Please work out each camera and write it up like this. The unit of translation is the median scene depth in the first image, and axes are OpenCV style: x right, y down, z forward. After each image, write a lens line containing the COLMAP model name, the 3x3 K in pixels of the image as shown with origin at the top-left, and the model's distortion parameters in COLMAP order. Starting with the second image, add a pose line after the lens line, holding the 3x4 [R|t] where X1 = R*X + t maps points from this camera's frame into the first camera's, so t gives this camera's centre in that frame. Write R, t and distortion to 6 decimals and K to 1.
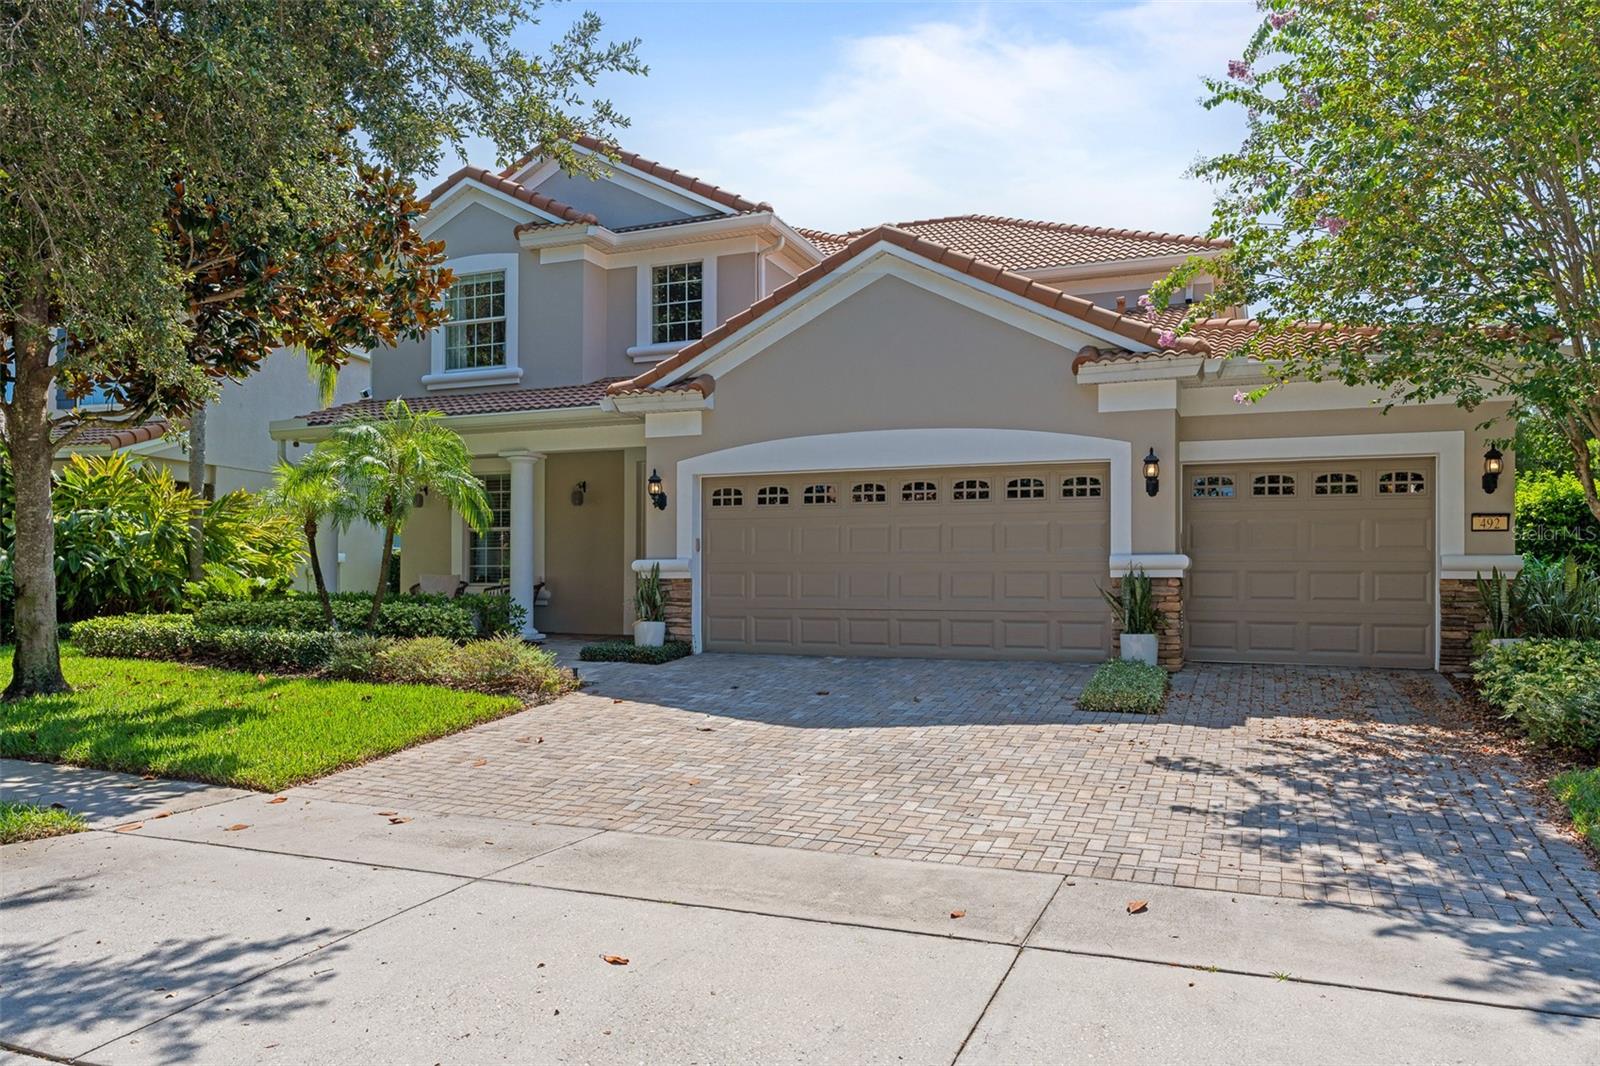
lens RADIAL K [[1027.9, 0, 801.4], [0, 1027.9, 508.5], [0, 0, 1]] dist [0.002664, -0.000118]
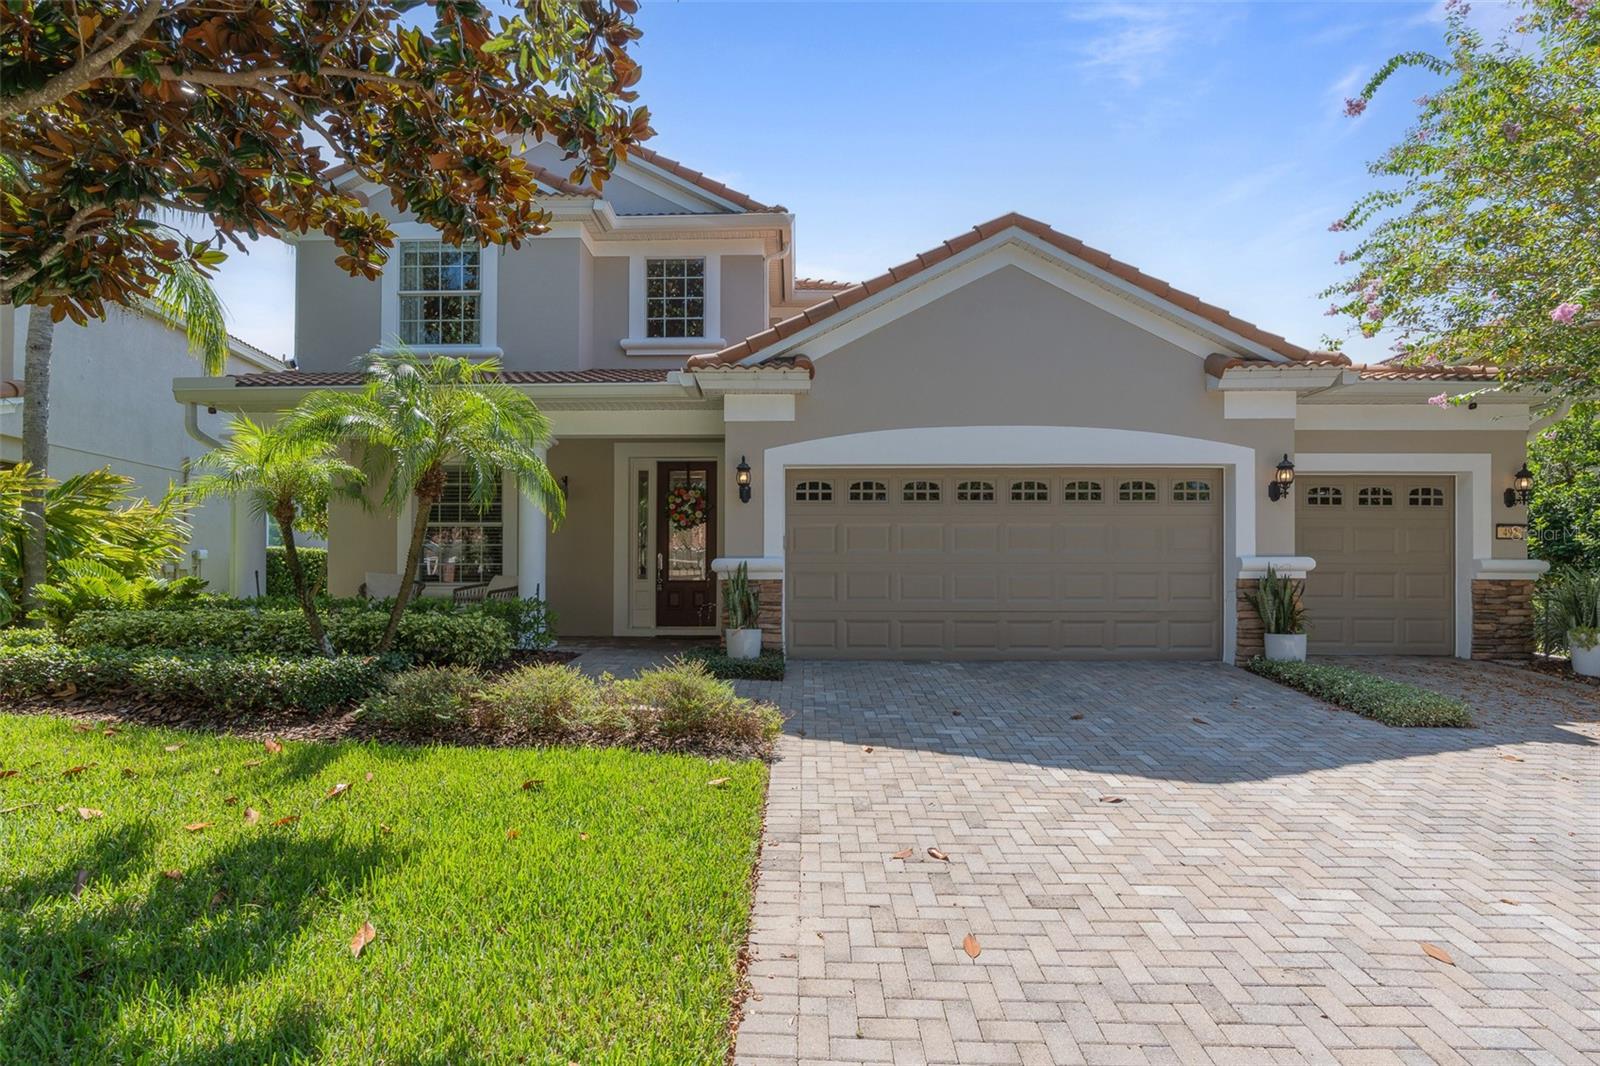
lens RADIAL K [[718.4, 0, 800.0], [0, 718.4, 533.0], [0, 0, 1]] dist [-0.004567, 0.000207]
pose [[0.942721, 0.018882, 0.333047, -0.301830], [-0.022720, 0.999713, 0.007631, 0.022090], [-0.332807, -0.014761, 0.942879, 0.399242]]
